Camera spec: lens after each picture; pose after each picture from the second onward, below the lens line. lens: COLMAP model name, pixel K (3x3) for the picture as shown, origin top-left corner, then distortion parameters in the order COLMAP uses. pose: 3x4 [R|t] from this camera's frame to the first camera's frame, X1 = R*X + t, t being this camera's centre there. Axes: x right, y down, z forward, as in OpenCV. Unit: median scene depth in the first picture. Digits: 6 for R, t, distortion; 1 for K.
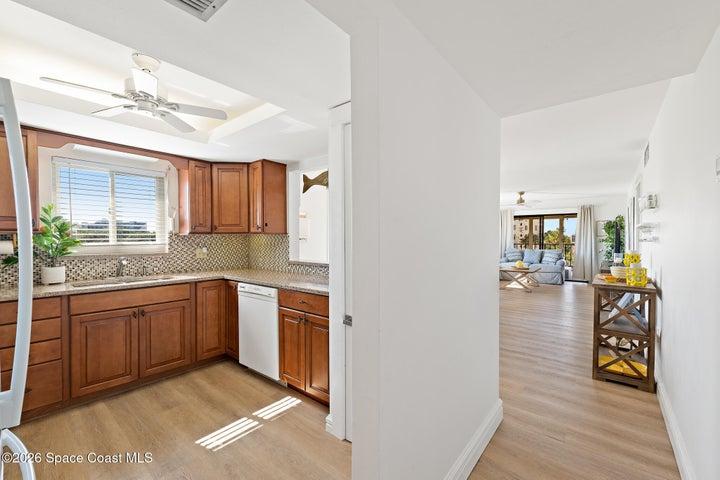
lens RADIAL K [[307.5, 0, 361.1], [0, 307.5, 244.4], [0, 0, 1]] dist [-0.000924, 0.000869]
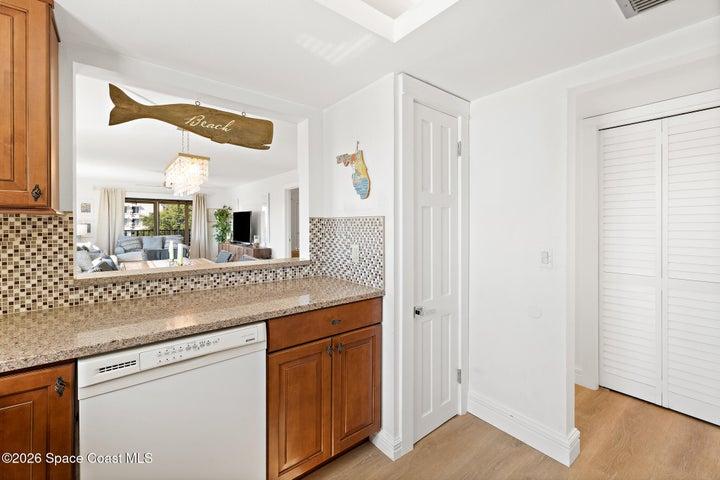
lens RADIAL K [[307.5, 0, 352.4], [0, 307.5, 226.6], [0, 0, 1]] dist [-0.000924, 0.000869]
pose [[0.207075, -0.009315, 0.978281, -0.637125], [0.019867, 0.999789, 0.005314, -0.013638], [-0.978123, 0.018335, 0.207216, 0.638782]]
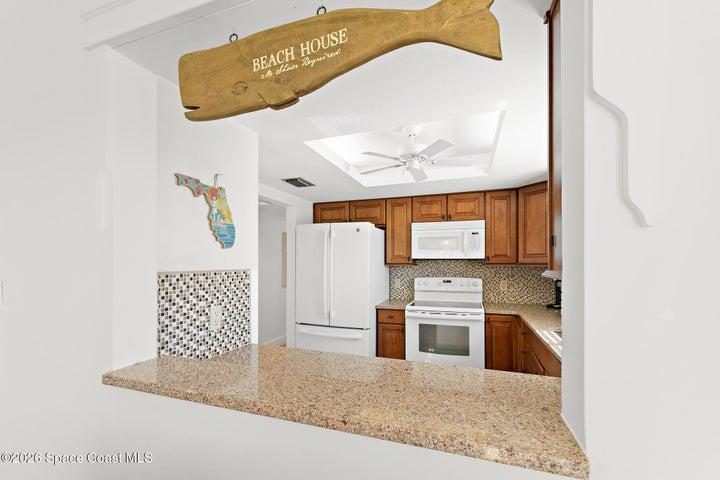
lens RADIAL K [[307.5, 0, 382.5], [0, 307.5, 272.1], [0, 0, 1]] dist [-0.000924, 0.000869]
pose [[-0.910909, 0.013235, -0.412394, -0.059947], [-0.008236, 0.998703, 0.050243, -0.053381], [0.412524, 0.049164, -0.909619, 1.309949]]
